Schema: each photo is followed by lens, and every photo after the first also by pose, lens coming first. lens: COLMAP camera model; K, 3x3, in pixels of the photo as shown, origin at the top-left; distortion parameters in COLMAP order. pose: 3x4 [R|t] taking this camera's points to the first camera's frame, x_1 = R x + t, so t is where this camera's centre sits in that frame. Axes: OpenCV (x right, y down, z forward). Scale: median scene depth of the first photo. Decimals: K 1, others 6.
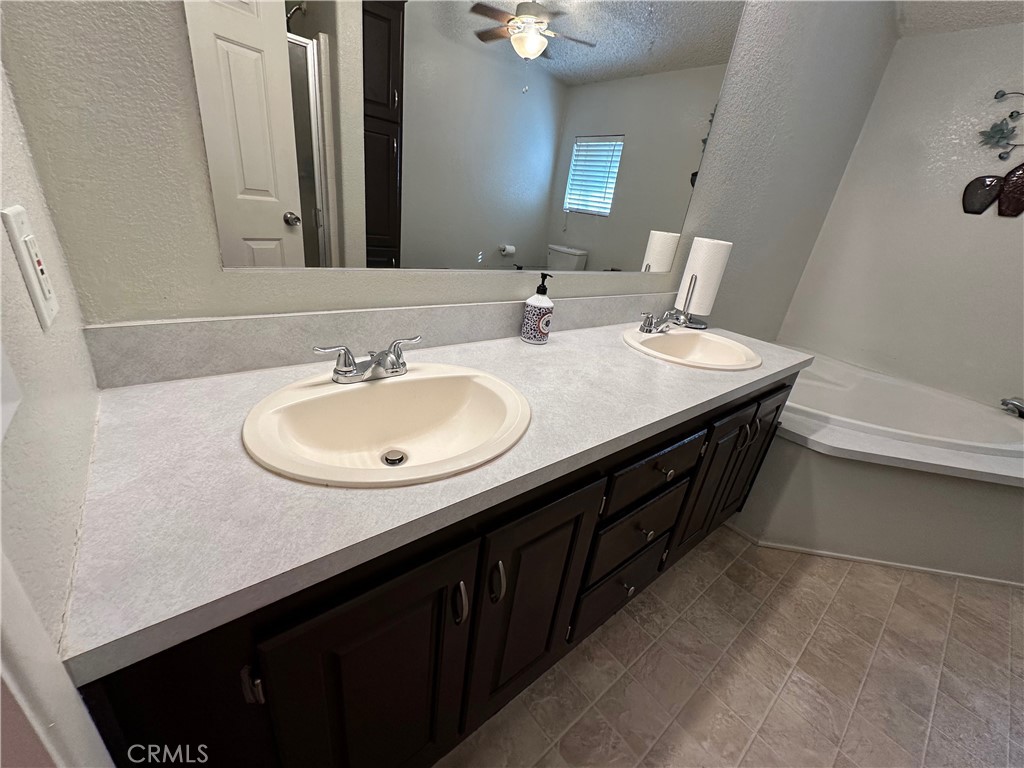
lens RADIAL K [[409.1, 0, 514.6], [0, 409.1, 384.5], [0, 0, 1]] dist [-0.001824, 0.000660]
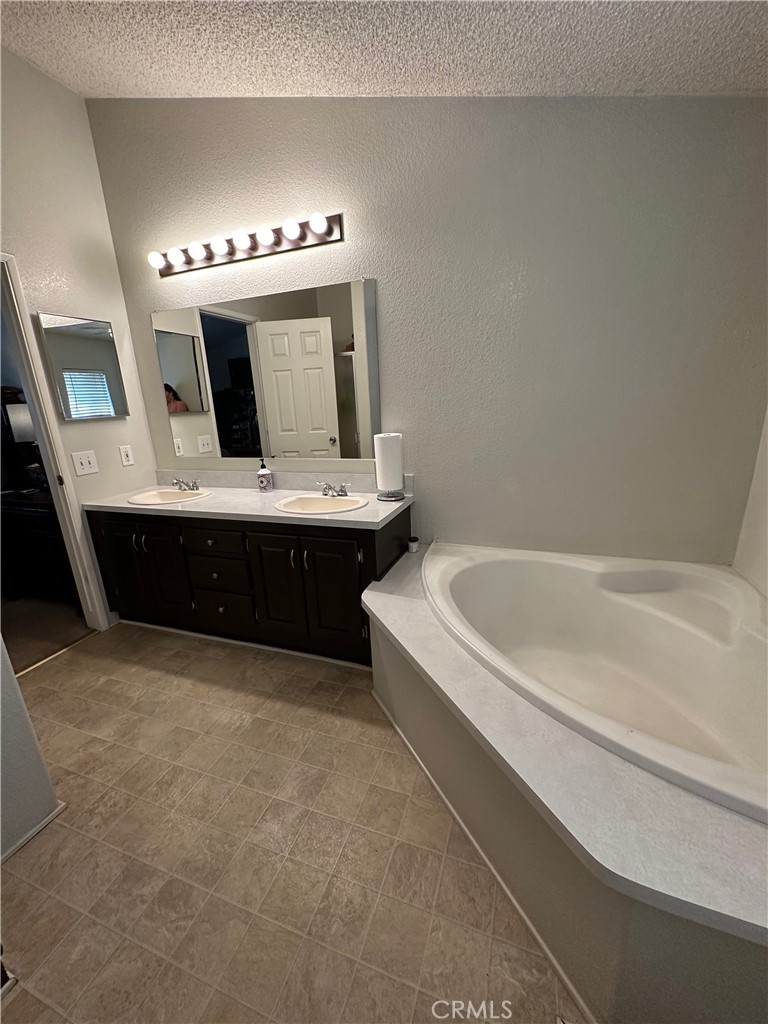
lens RADIAL K [[409.1, 0, 388.3], [0, 409.1, 516.0], [0, 0, 1]] dist [-0.001824, 0.000660]
pose [[0.501060, 0.092599, -0.860444, 2.009230], [-0.251235, 0.967004, -0.042234, -0.051304], [0.828142, 0.237336, 0.507792, 0.469527]]
